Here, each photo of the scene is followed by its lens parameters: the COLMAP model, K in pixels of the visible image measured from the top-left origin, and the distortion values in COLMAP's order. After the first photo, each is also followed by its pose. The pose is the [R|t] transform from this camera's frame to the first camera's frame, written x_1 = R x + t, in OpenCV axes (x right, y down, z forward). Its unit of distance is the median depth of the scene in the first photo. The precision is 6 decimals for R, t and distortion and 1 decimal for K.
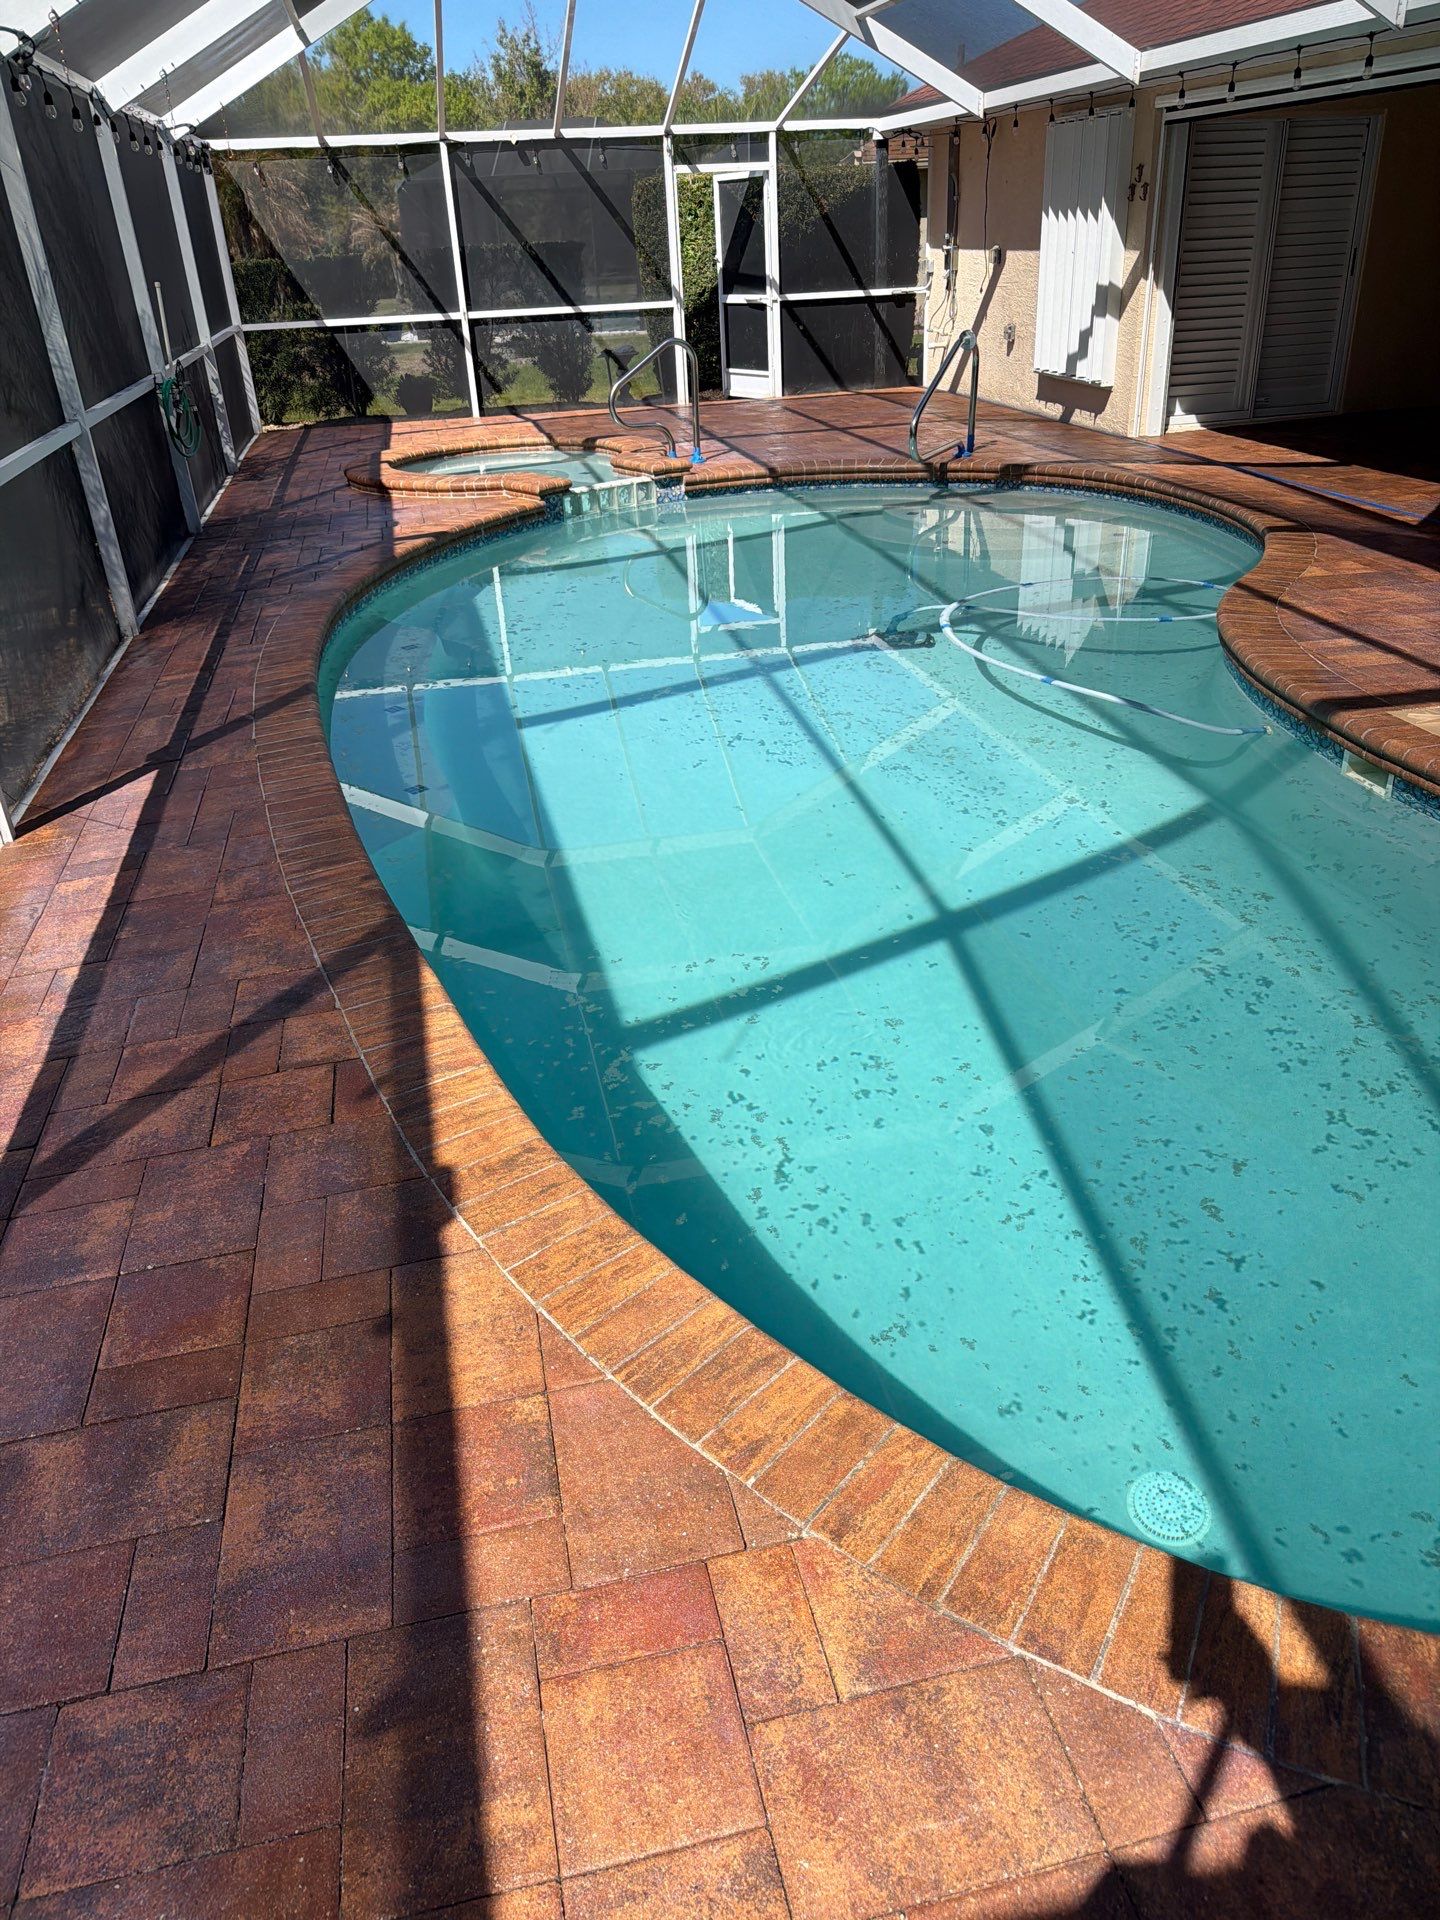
lens RADIAL K [[1365.3, 0, 745.8], [0, 1365.3, 925.7], [0, 0, 1]] dist [0.046362, -0.067688]
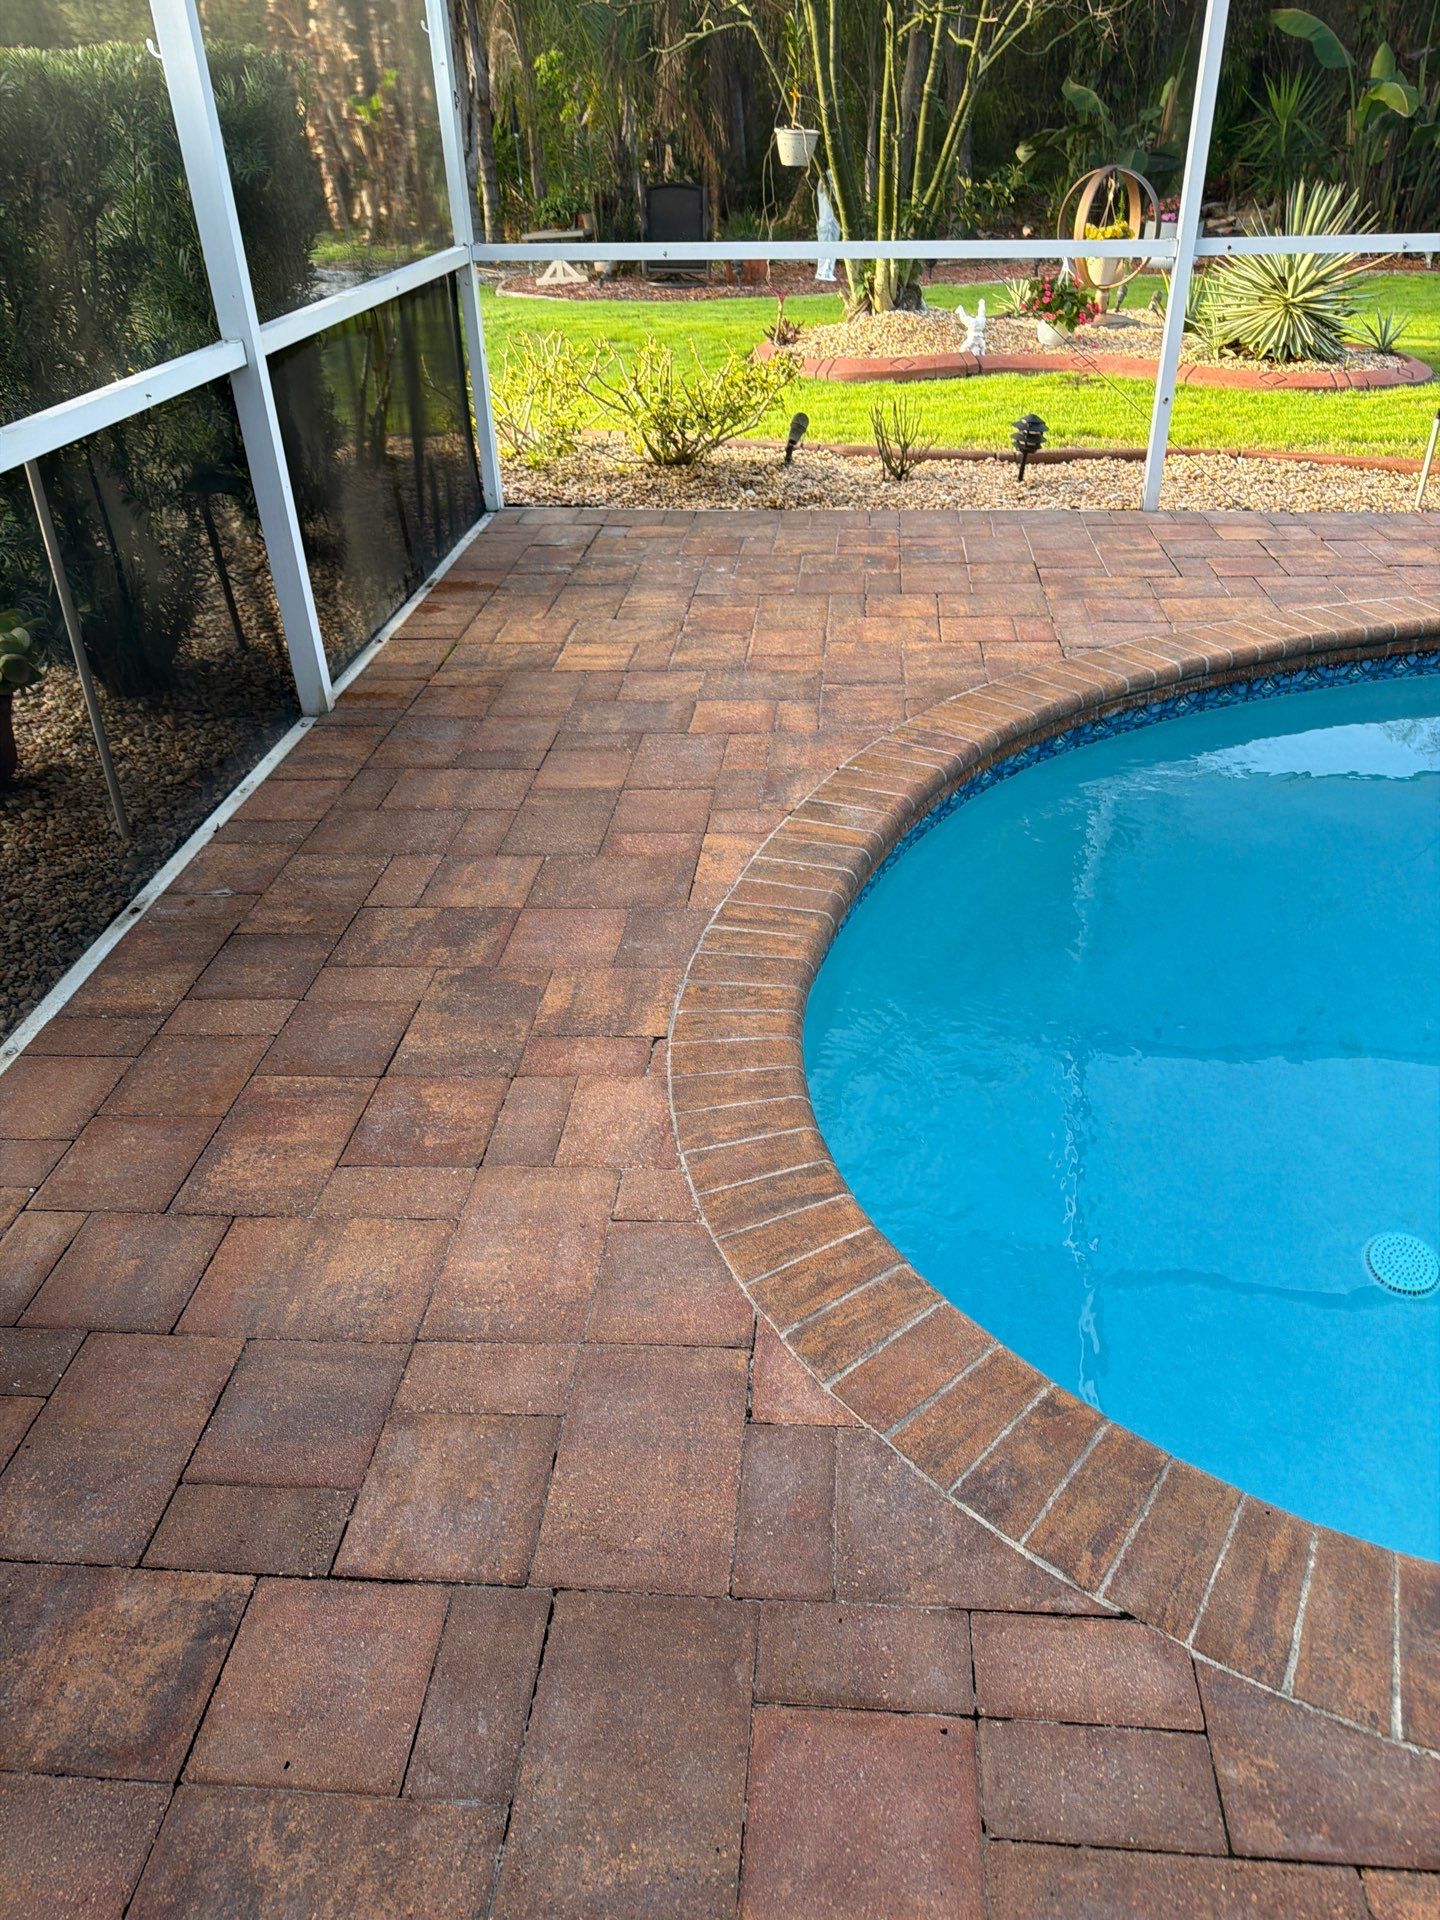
lens RADIAL K [[1368.3, 0, 720.5], [0, 1368.3, 946.6], [0, 0, 1]] dist [0.047524, -0.058207]
pose [[-0.317637, 0.544659, -0.776179, 0.403587], [-0.396064, 0.667533, 0.630502, -0.076172], [0.861533, 0.507688, 0.003687, 0.142885]]
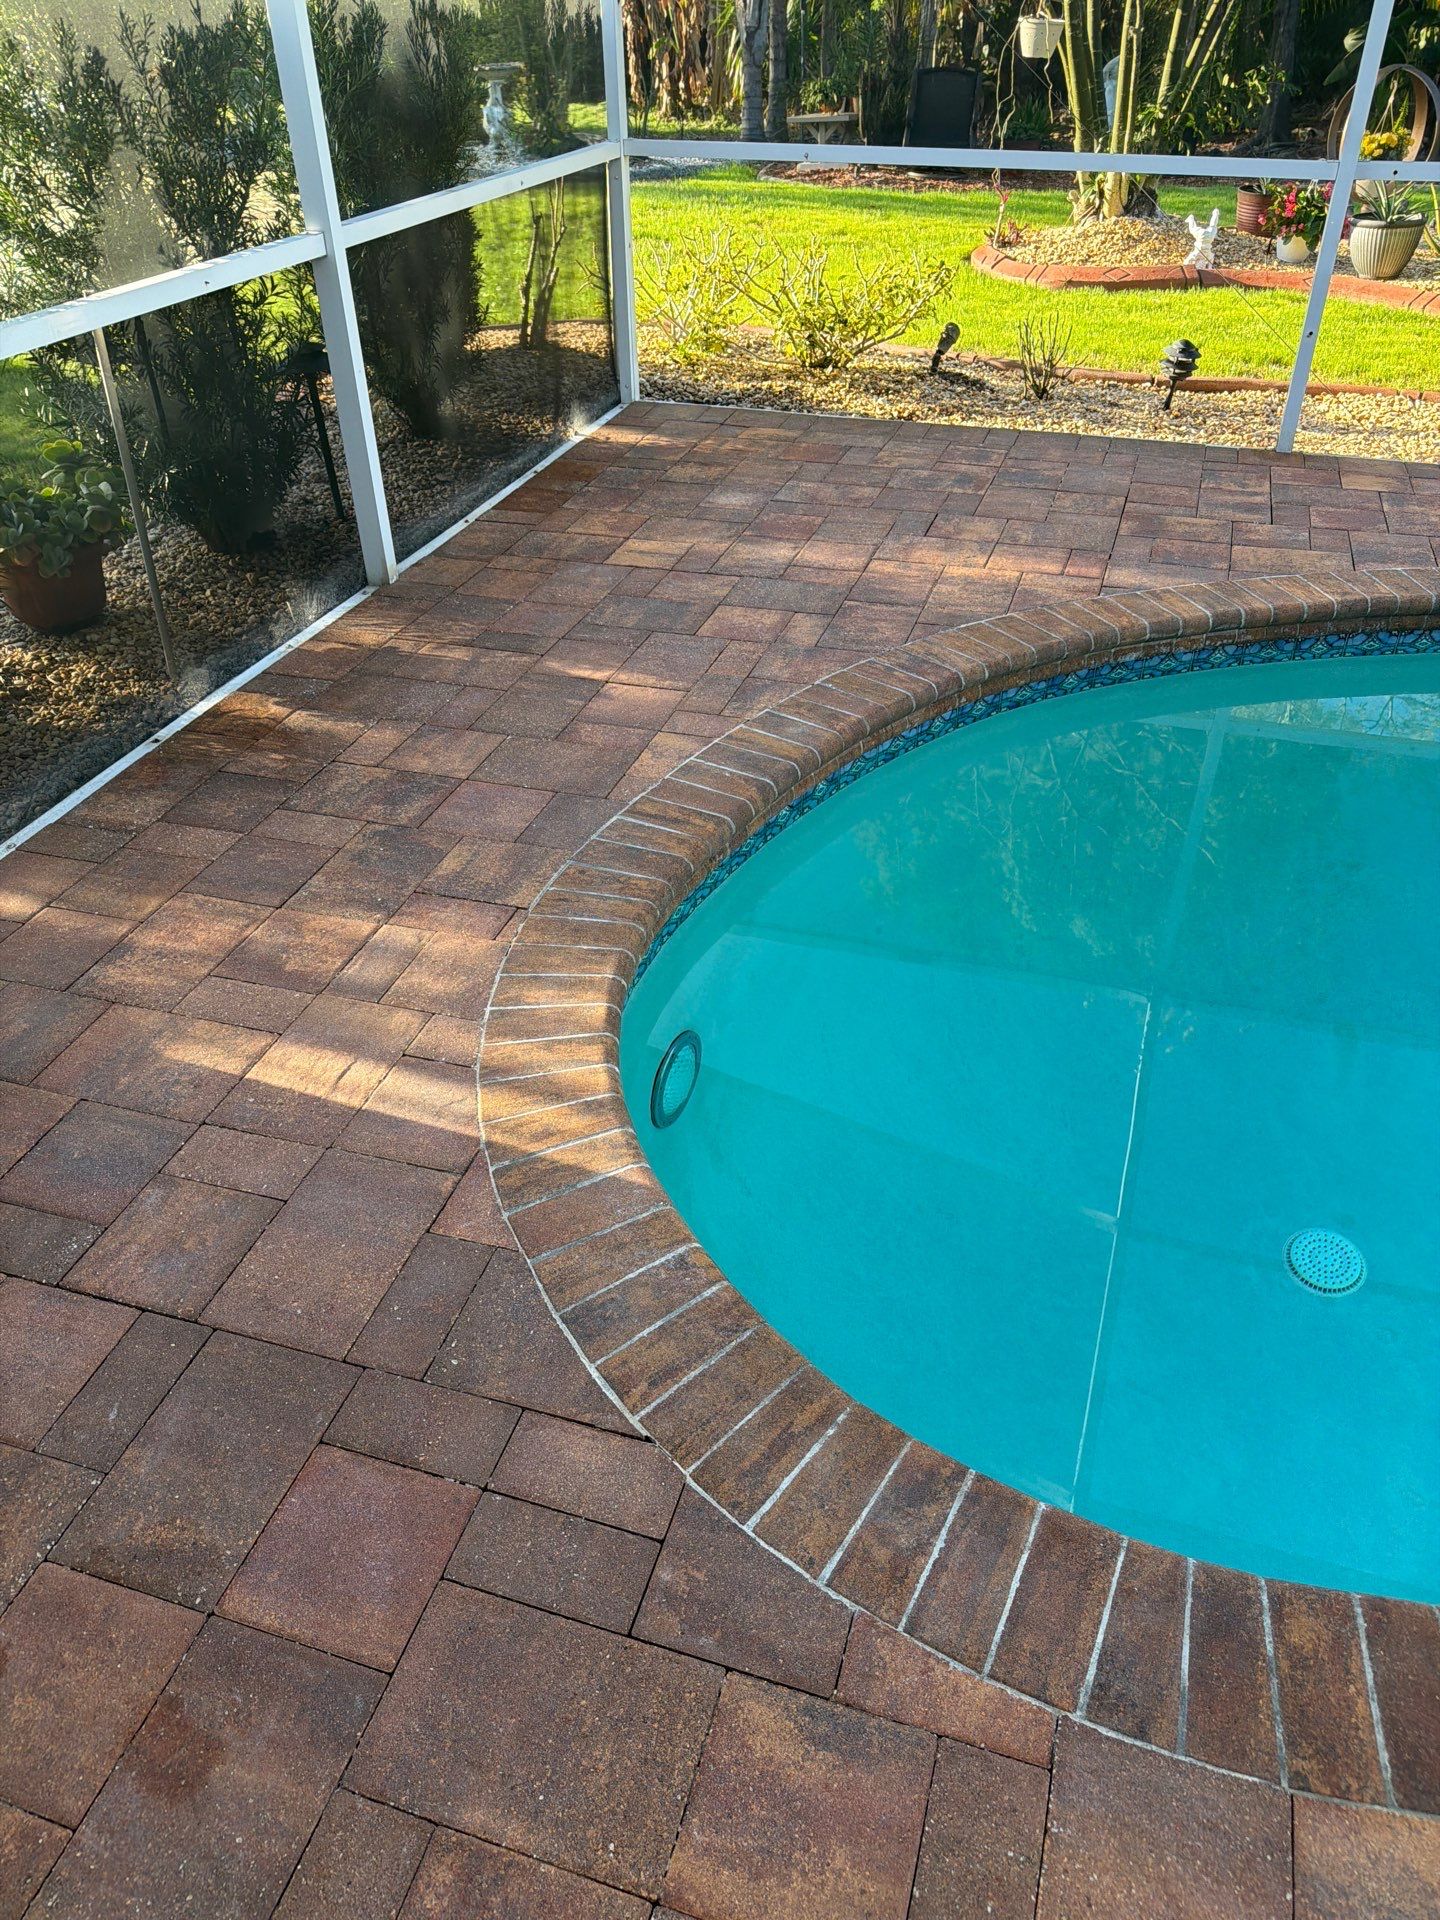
lens RADIAL K [[1326.7, 0, 713.3], [0, 1326.7, 942.3], [0, 0, 1]] dist [0.033608, -0.035036]
pose [[-0.518183, 0.546843, -0.657609, 0.385443], [-0.356944, 0.560453, 0.747317, -0.114608], [0.777224, 0.621976, -0.095225, 0.200722]]
